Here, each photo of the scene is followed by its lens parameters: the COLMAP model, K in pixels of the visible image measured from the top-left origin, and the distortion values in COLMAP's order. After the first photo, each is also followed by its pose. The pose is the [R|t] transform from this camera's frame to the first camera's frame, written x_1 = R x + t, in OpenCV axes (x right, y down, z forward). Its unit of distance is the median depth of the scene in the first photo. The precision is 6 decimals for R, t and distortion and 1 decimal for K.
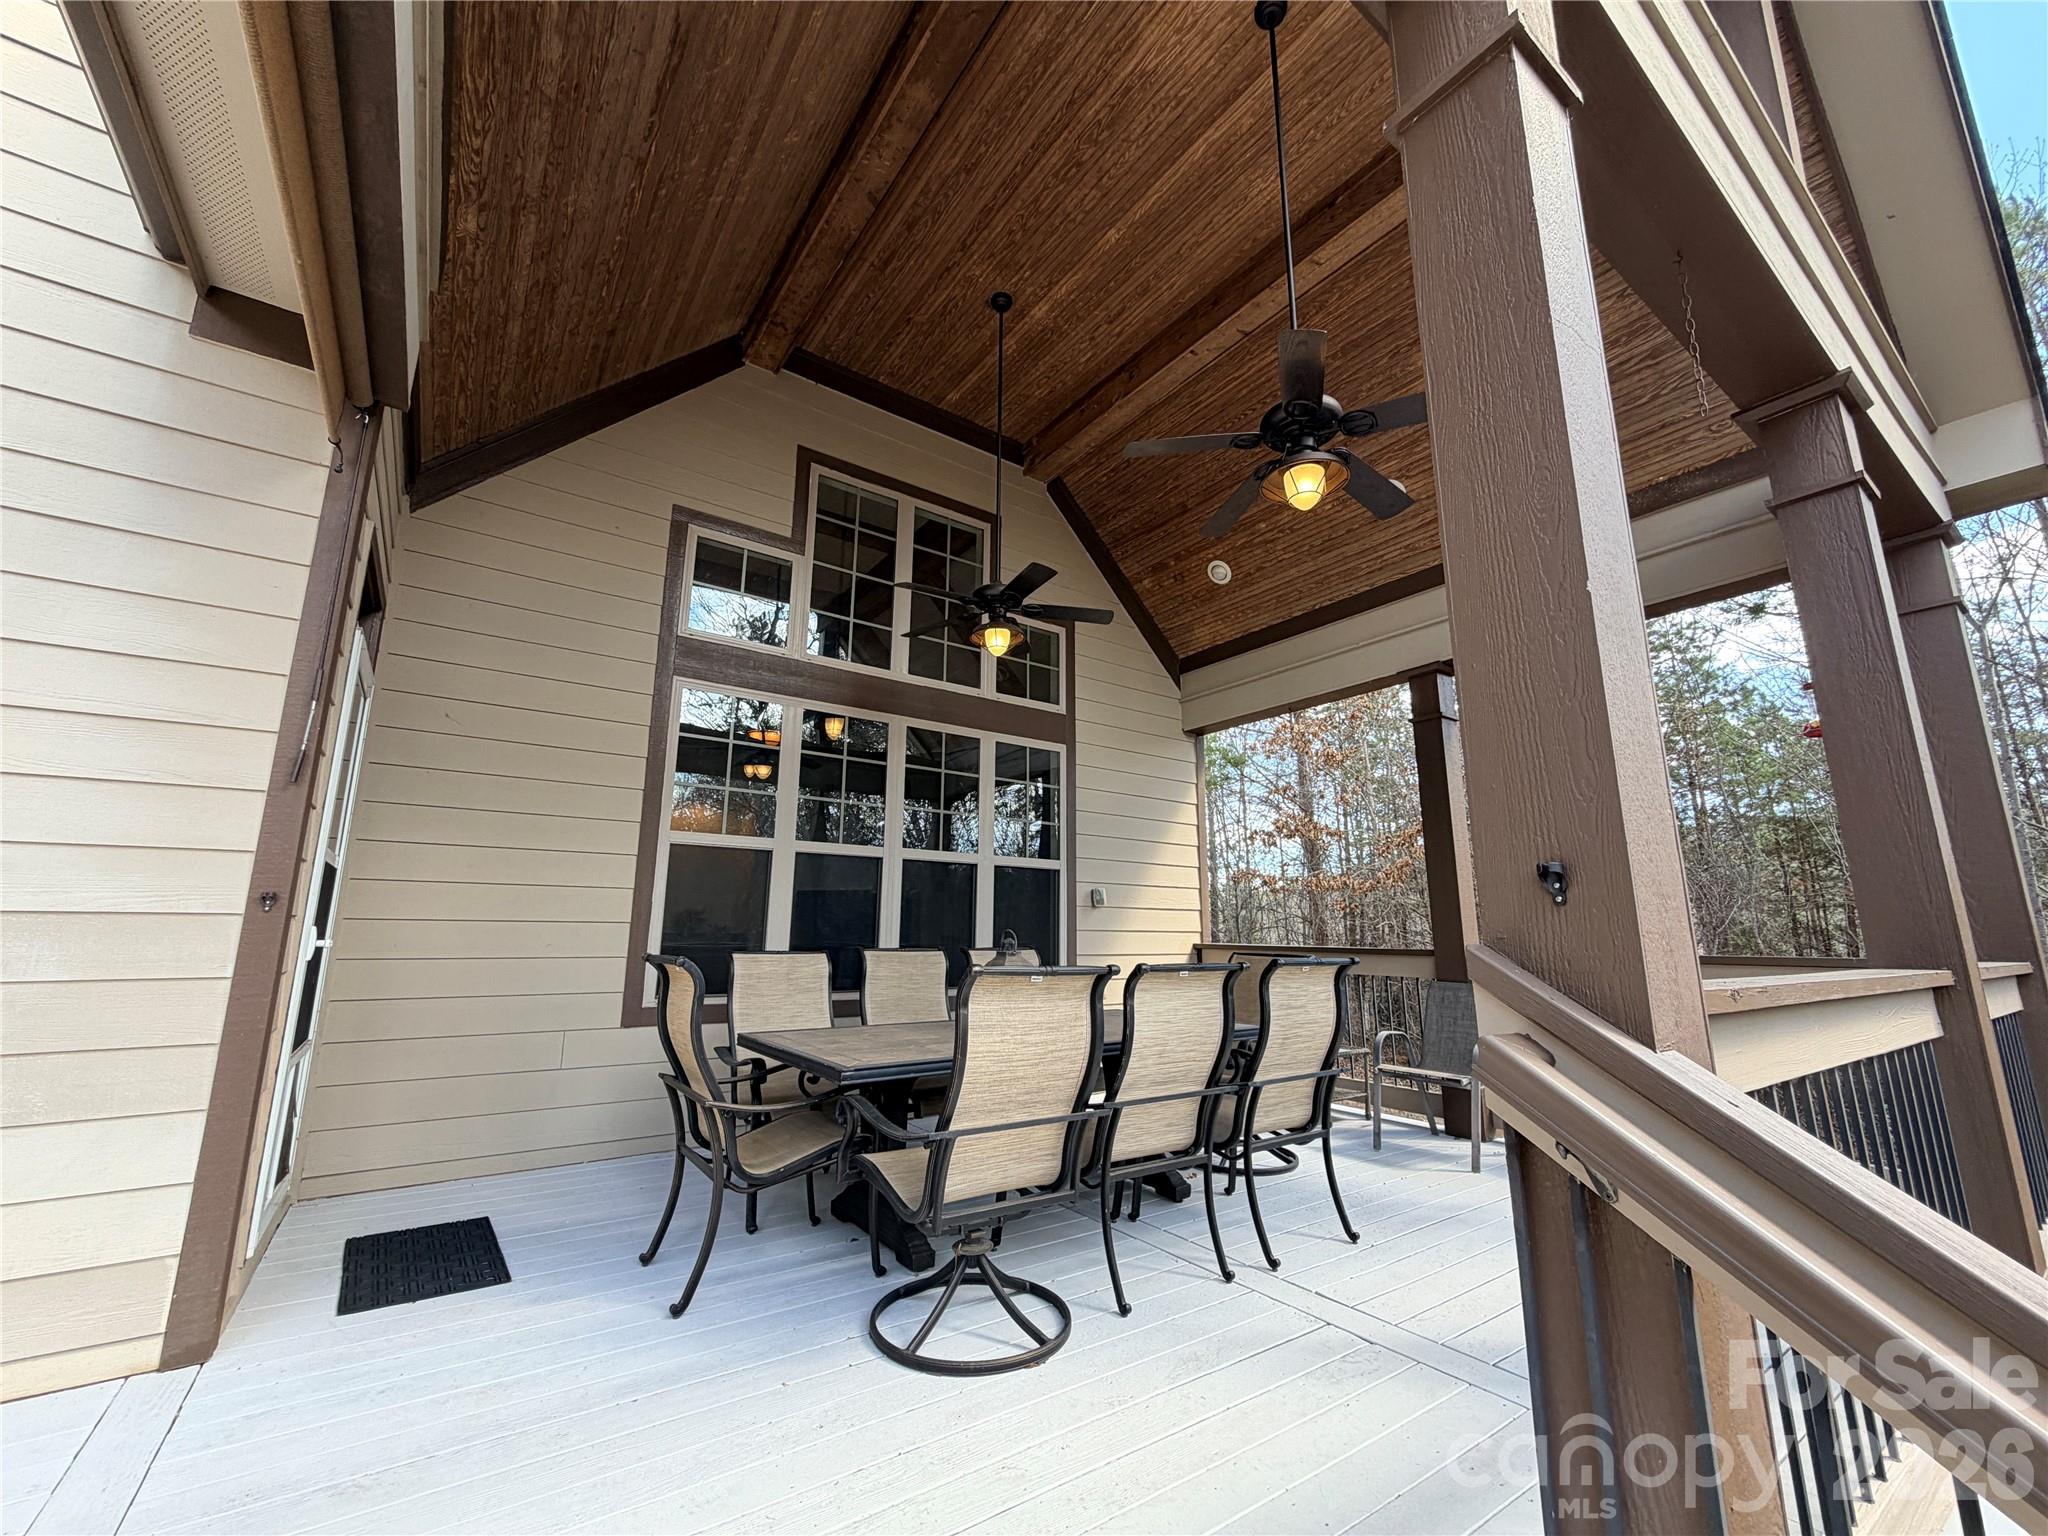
lens RADIAL K [[821.7, 0, 1016.6], [0, 821.7, 764.5], [0, 0, 1]] dist [0.000960, 0.000196]
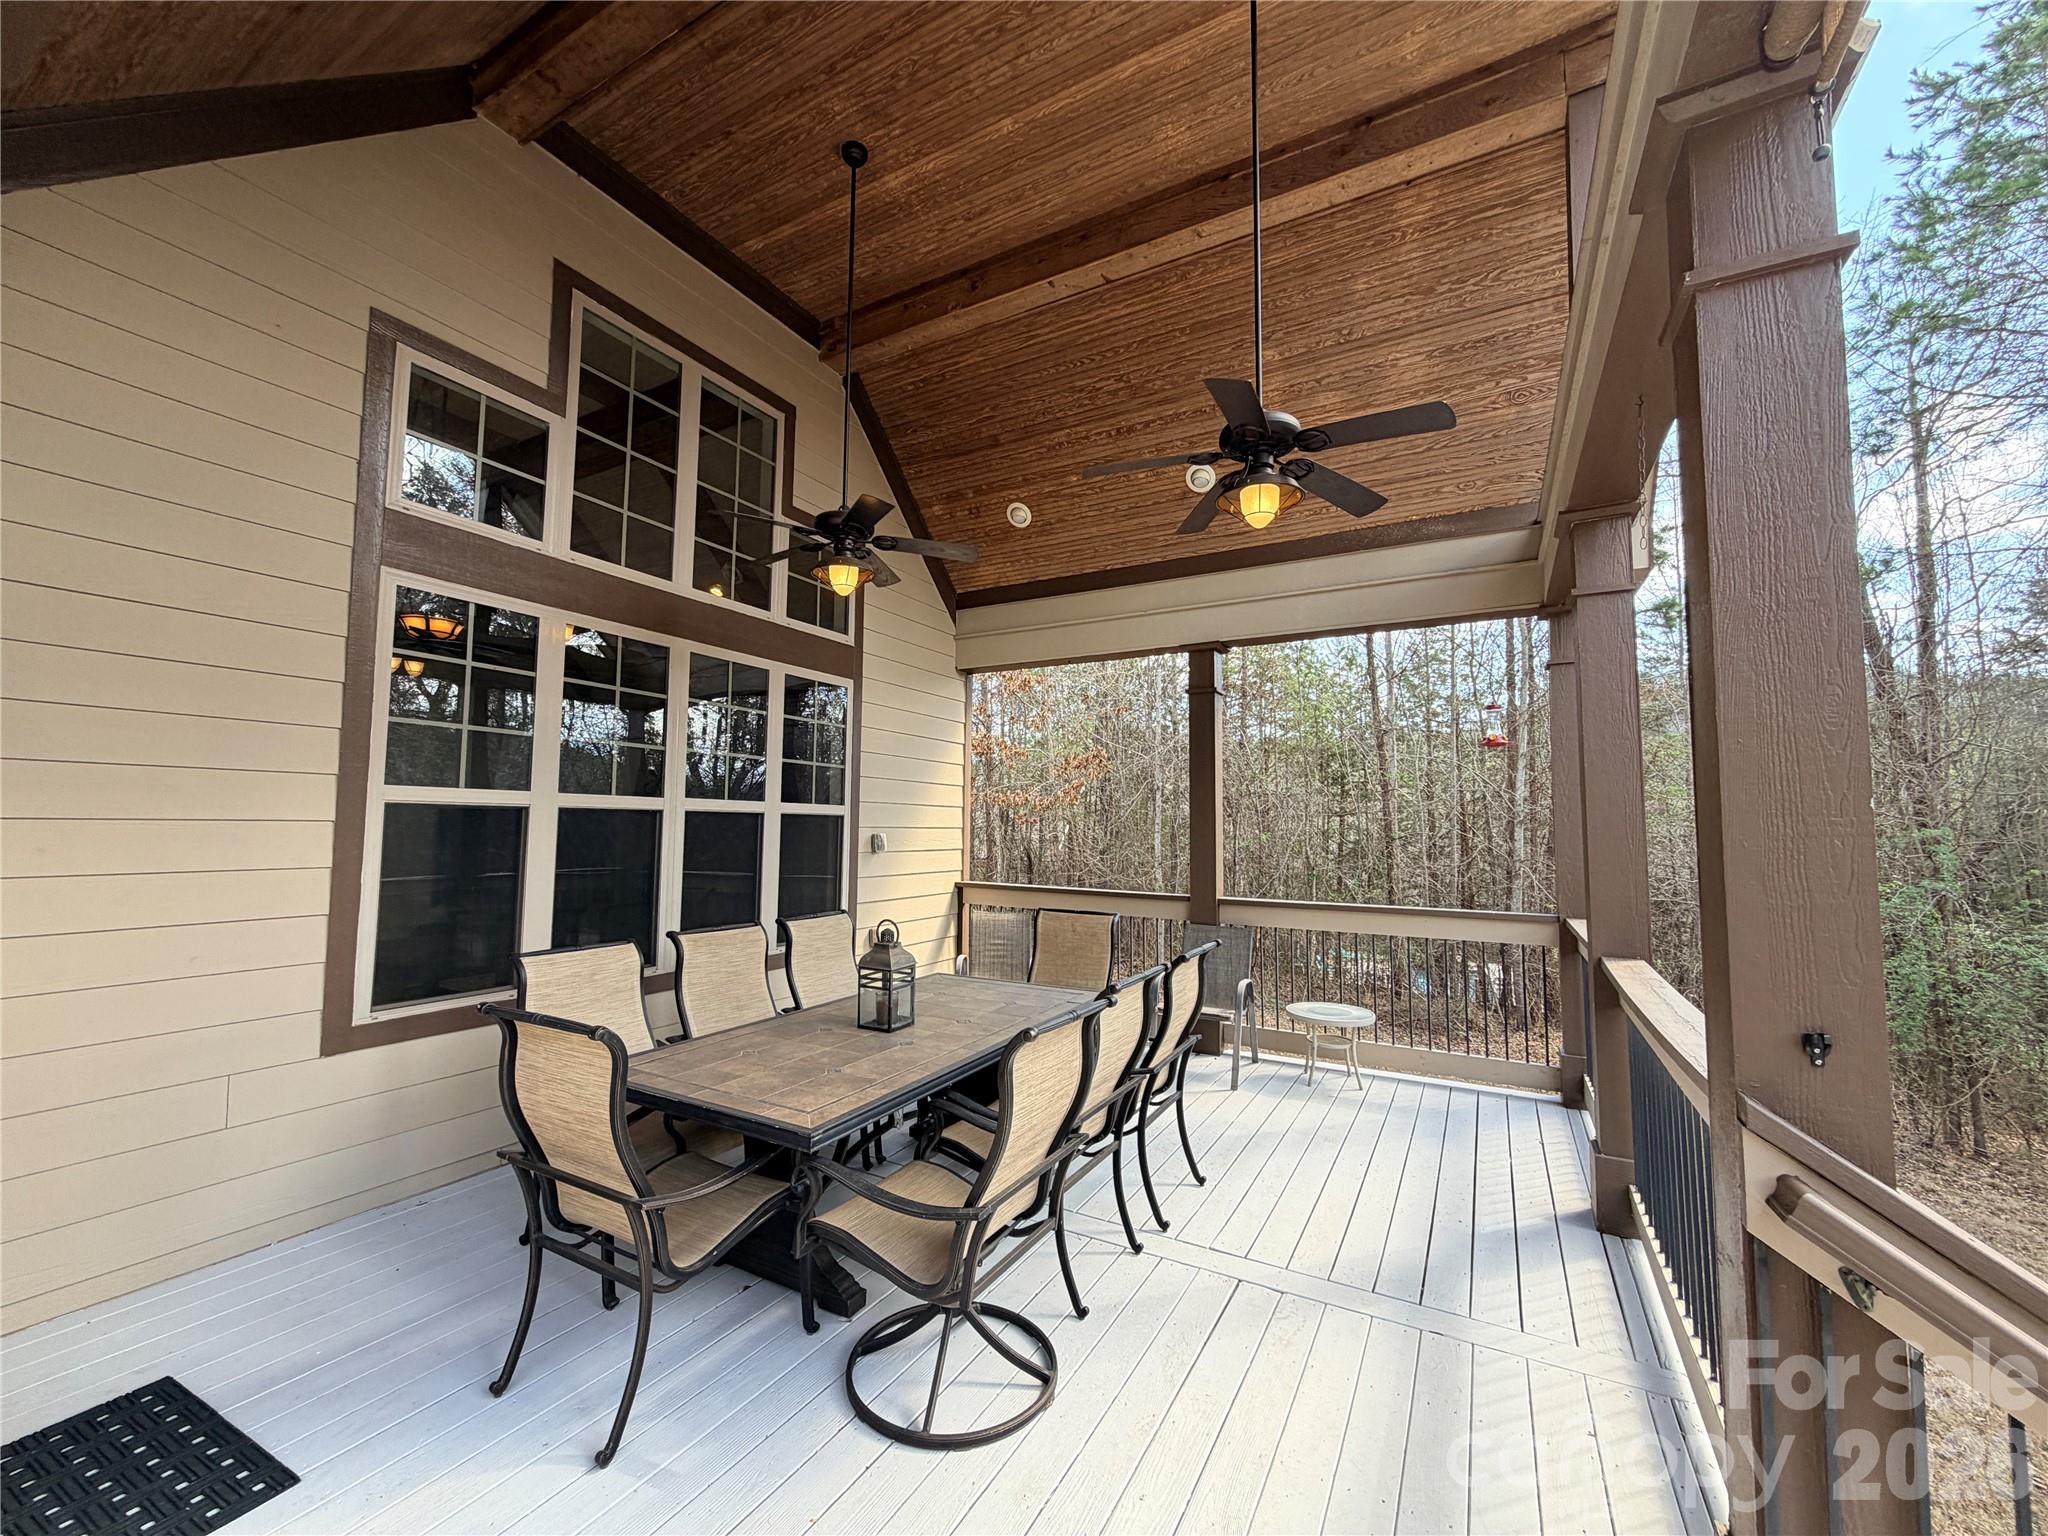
lens RADIAL K [[821.7, 0, 1021.2], [0, 821.7, 766.1], [0, 0, 1]] dist [0.000960, 0.000196]
pose [[0.903205, 0.033995, 0.427861, -0.187264], [-0.091600, 0.989159, 0.114774, -0.059945], [-0.419321, -0.142857, 0.896527, 0.094217]]
